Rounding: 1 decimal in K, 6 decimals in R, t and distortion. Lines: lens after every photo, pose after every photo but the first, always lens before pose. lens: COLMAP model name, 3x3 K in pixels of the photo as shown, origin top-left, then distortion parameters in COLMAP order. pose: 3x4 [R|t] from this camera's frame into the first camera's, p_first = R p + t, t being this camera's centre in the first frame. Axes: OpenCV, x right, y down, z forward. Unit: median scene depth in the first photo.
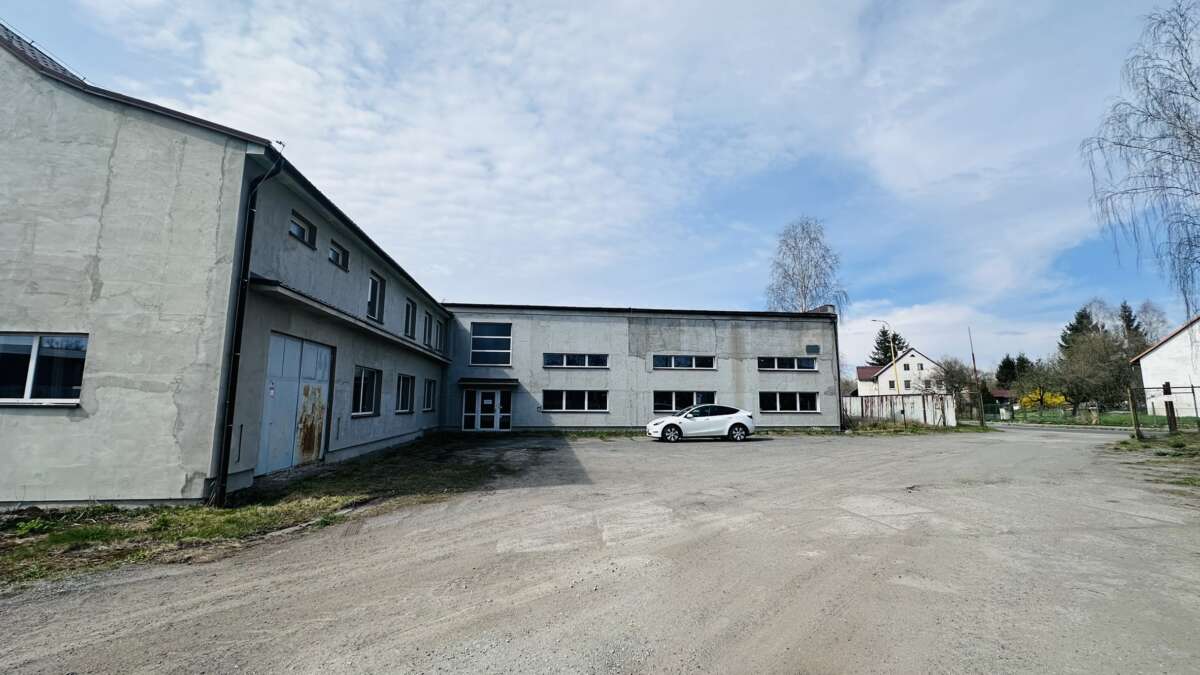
lens RADIAL K [[478.7, 0, 597.2], [0, 478.7, 338.1], [0, 0, 1]] dist [0.000263, 0.000470]
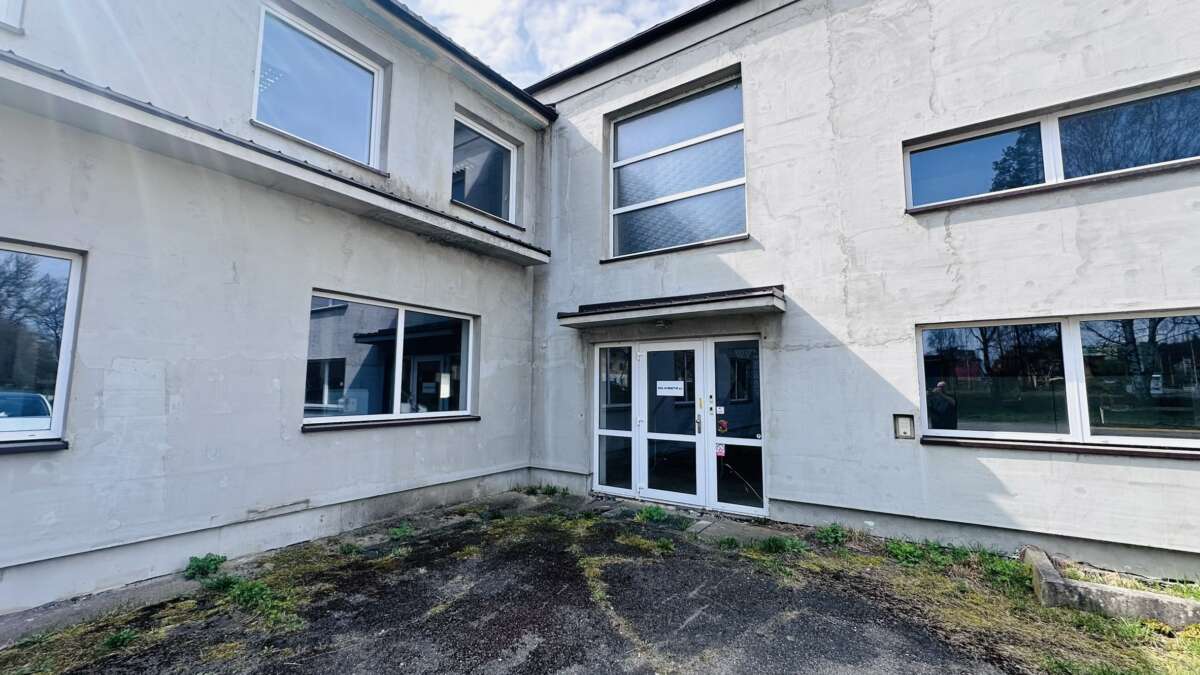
lens RADIAL K [[478.7, 0, 597.2], [0, 478.7, 338.1], [0, 0, 1]] dist [0.000263, 0.000470]
pose [[0.757793, -0.070256, -0.648702, -0.160264], [0.086884, 0.996198, -0.006396, 0.188565], [0.646685, -0.051515, 0.761016, 1.408632]]
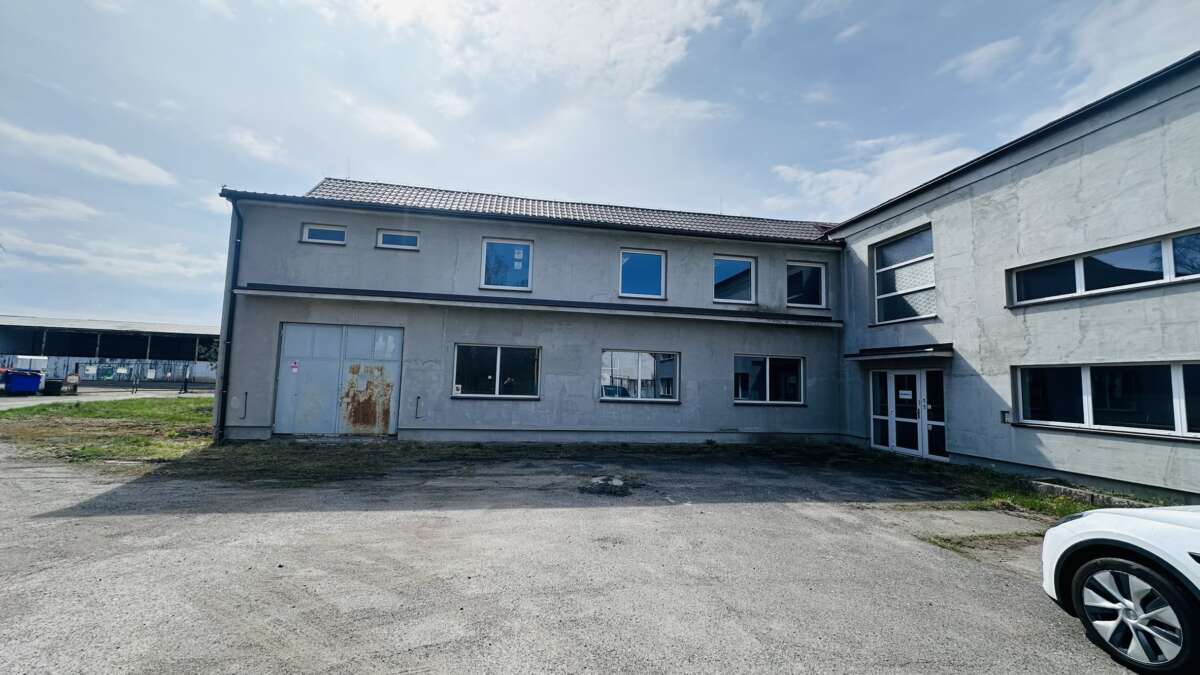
lens RADIAL K [[477.8, 0, 598.9], [0, 477.8, 334.7], [0, 0, 1]] dist [-0.002553, 0.000507]
pose [[0.059211, -0.101675, -0.993054, 0.441737], [0.104130, 0.990001, -0.095154, 0.155942], [0.992800, -0.097772, 0.069207, 1.194365]]
